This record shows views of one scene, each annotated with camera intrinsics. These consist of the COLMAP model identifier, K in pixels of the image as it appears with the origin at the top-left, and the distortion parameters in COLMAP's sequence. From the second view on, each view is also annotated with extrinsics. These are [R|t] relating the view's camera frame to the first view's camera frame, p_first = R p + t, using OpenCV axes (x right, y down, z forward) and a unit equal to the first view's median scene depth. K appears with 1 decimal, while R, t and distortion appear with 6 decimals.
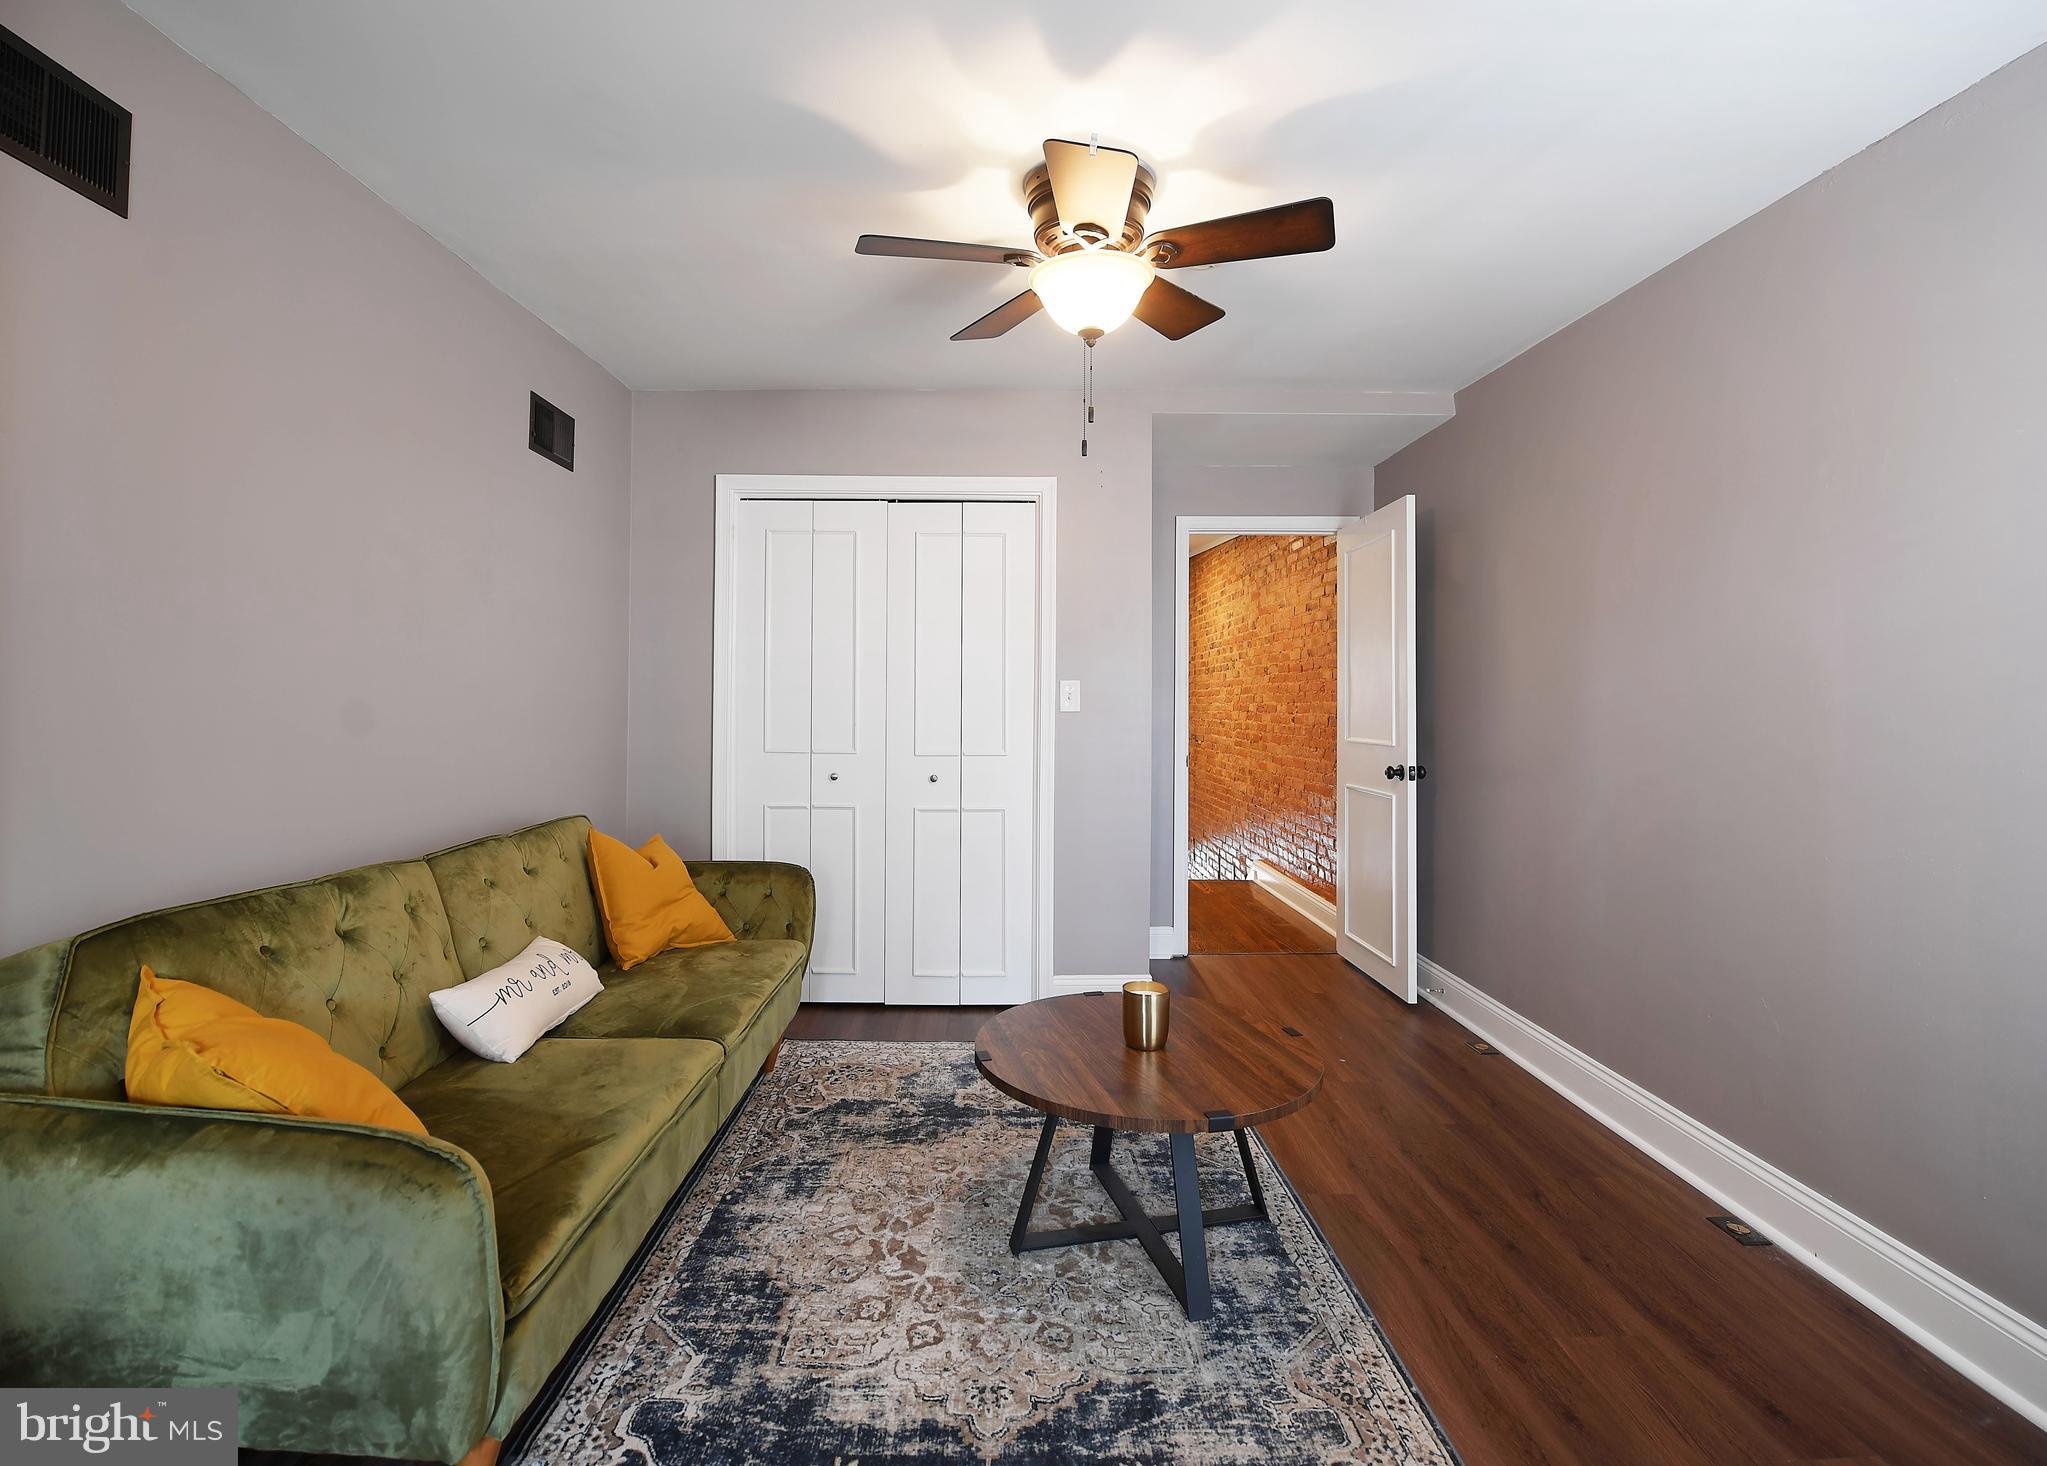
lens RADIAL K [[954.3, 0, 1009.3], [0, 954.3, 684.4], [0, 0, 1]] dist [-0.014433, -0.000027]
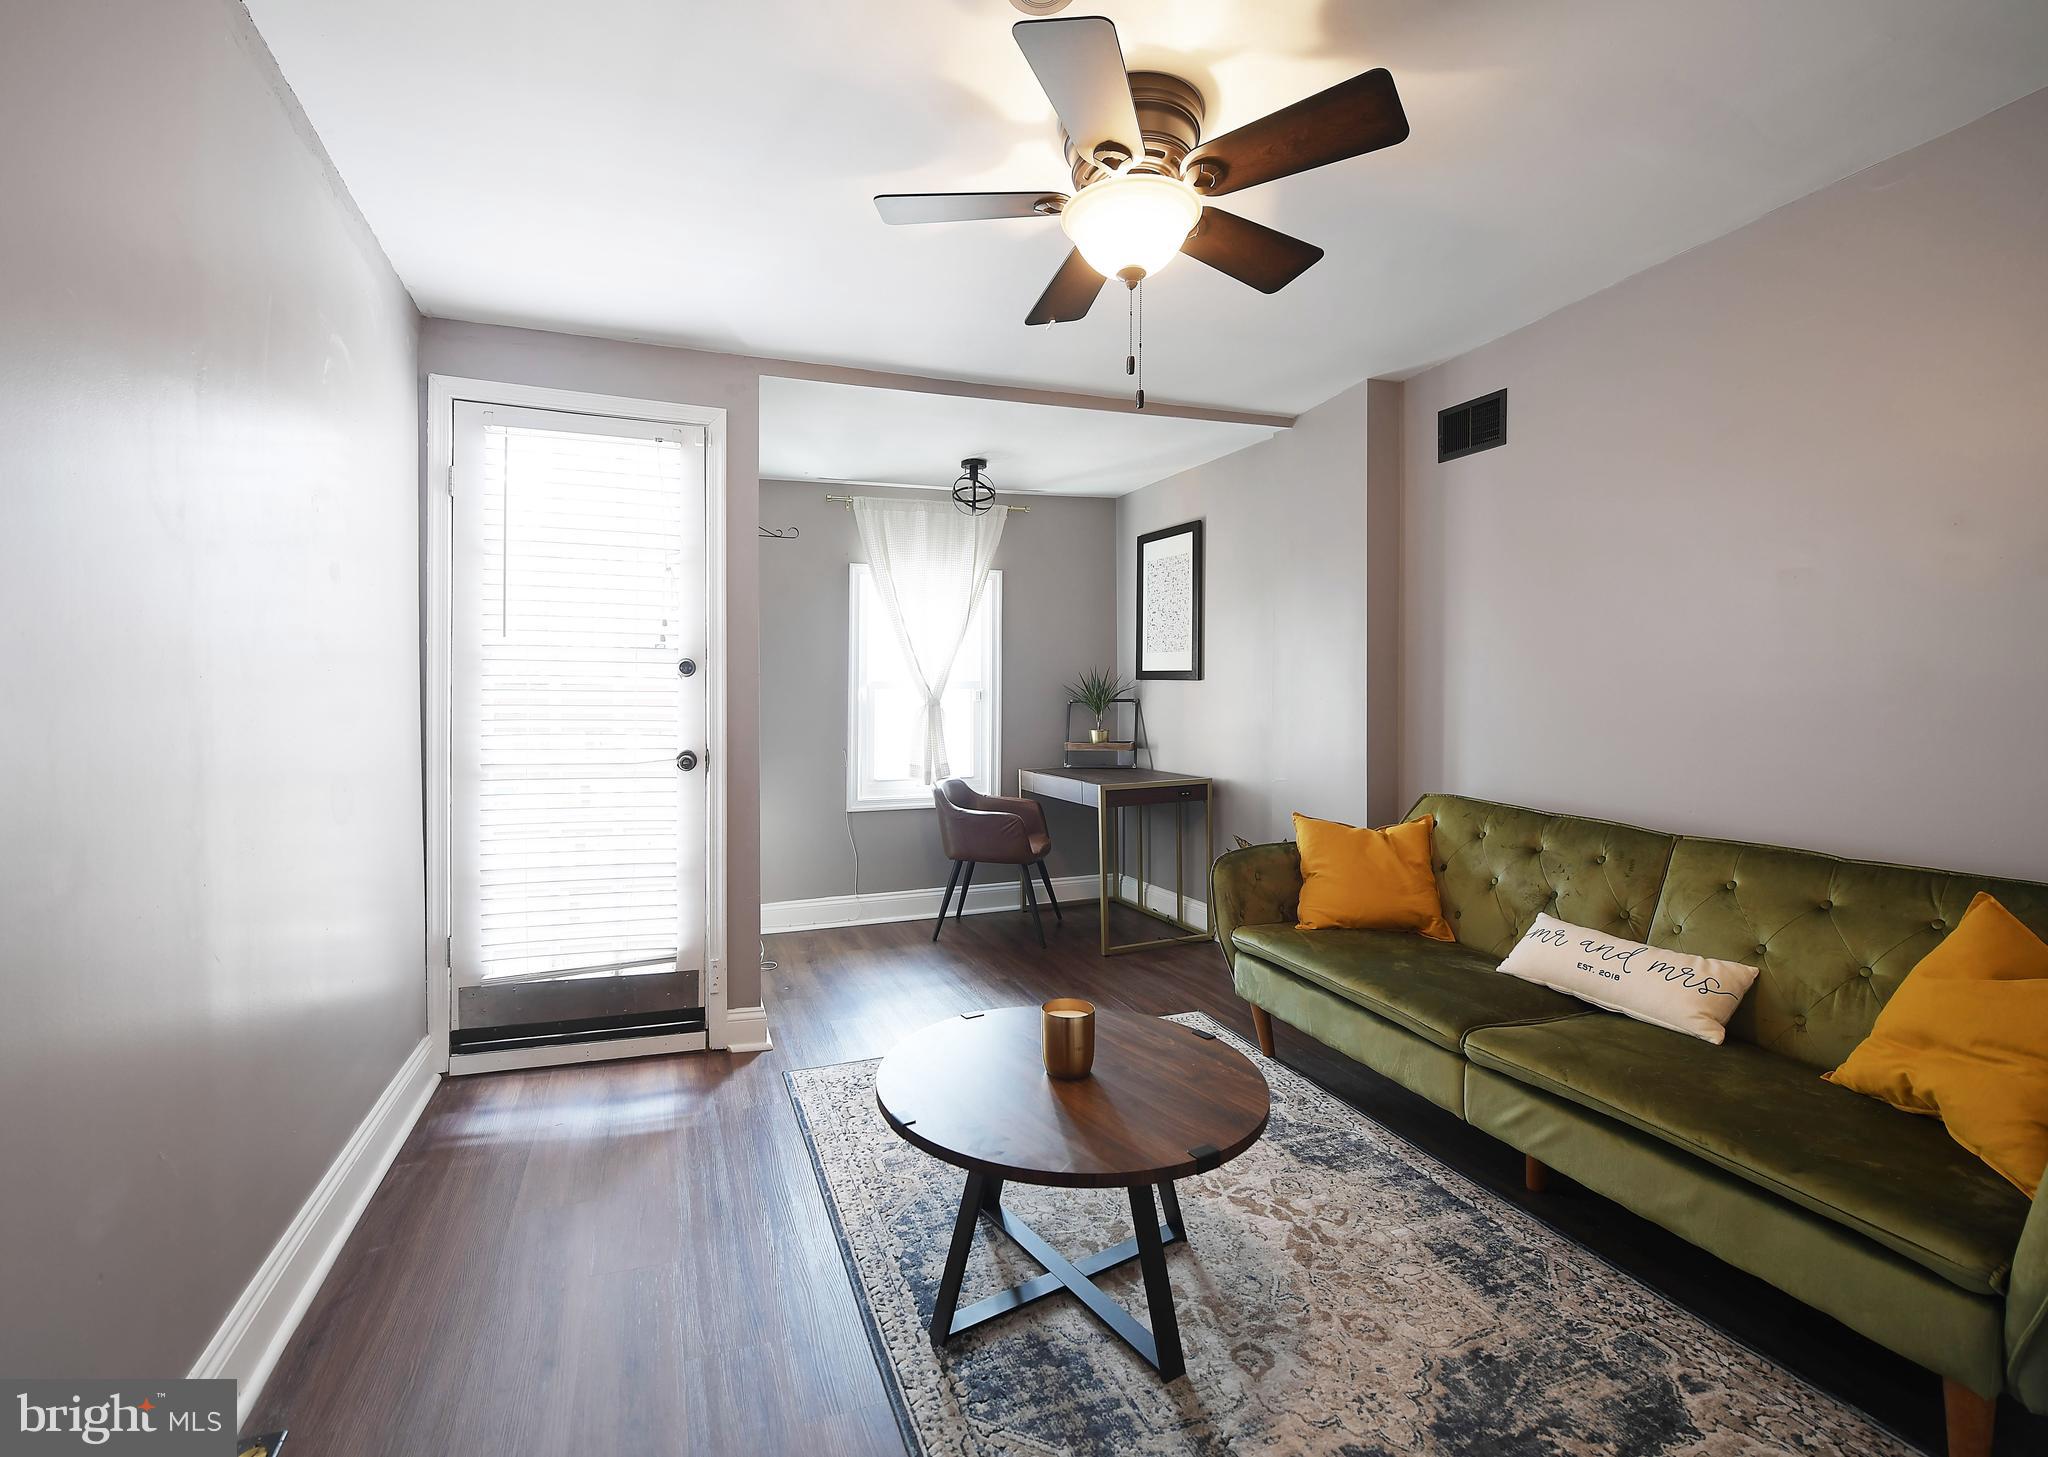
lens RADIAL K [[954.8, 0, 987.1], [0, 954.8, 703.2], [0, 0, 1]] dist [-0.014433, -0.000027]
pose [[-0.949257, -0.006699, -0.314430, 0.569205], [-0.004534, 0.999961, -0.007618, 0.046322], [0.314469, -0.005806, -0.949250, 2.092489]]
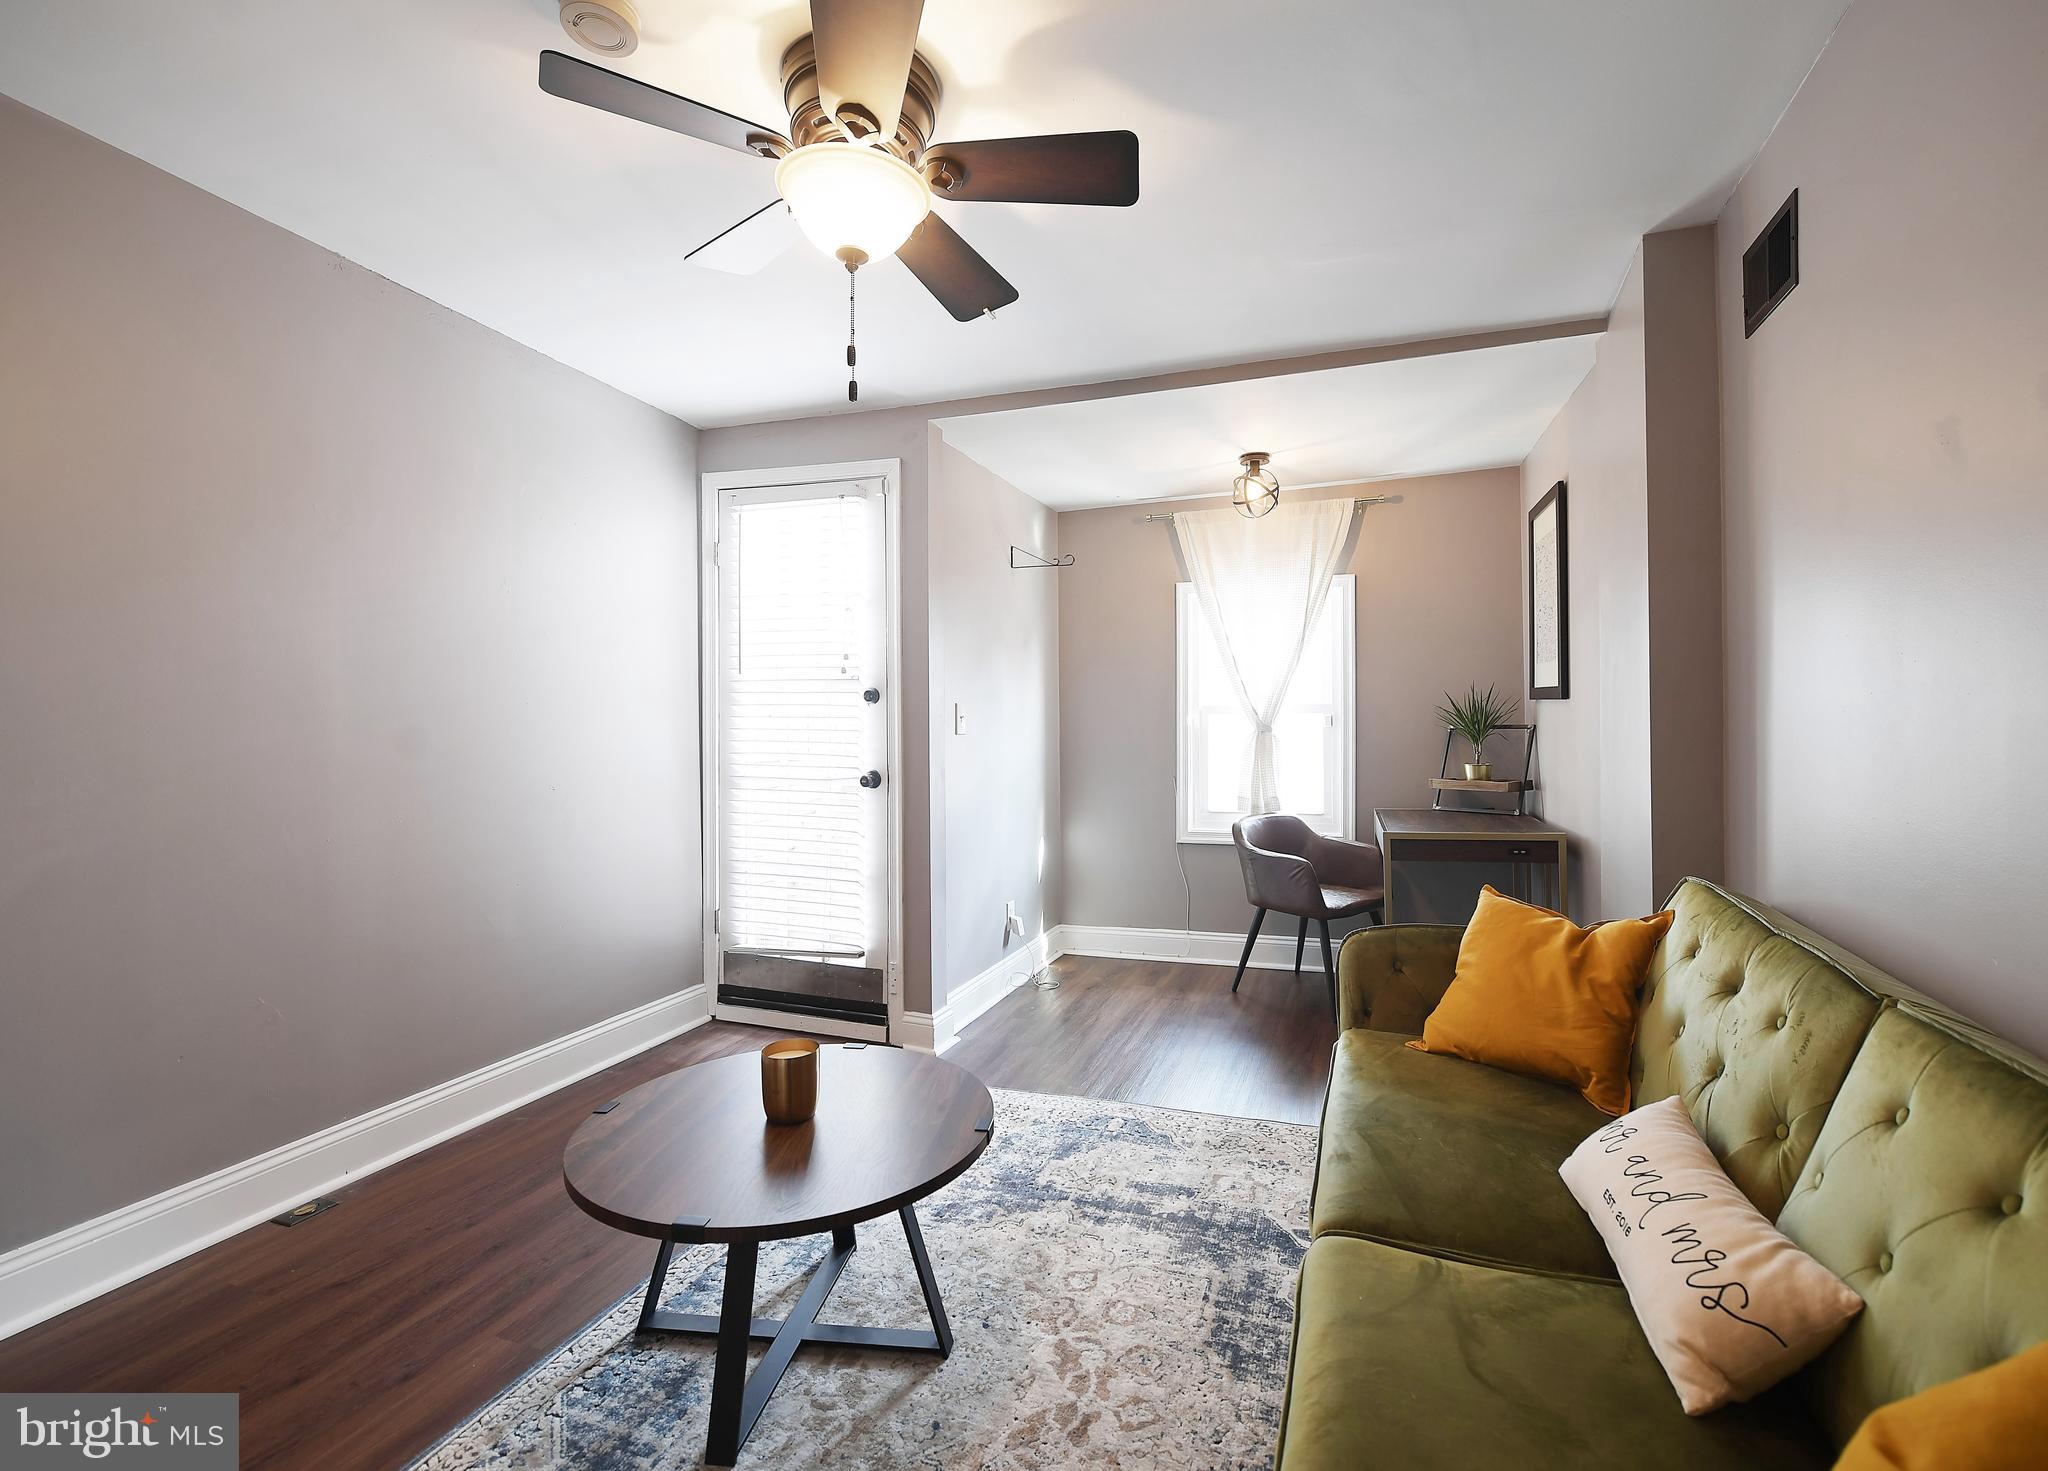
lens RADIAL K [[954.8, 0, 1020.6], [0, 954.8, 721.6], [0, 0, 1]] dist [-0.014433, -0.000027]
pose [[-0.932239, -0.008065, 0.361754, -0.400941], [-0.012420, 0.999876, -0.009714, 0.038323], [-0.361630, -0.013549, -0.932223, 1.973504]]
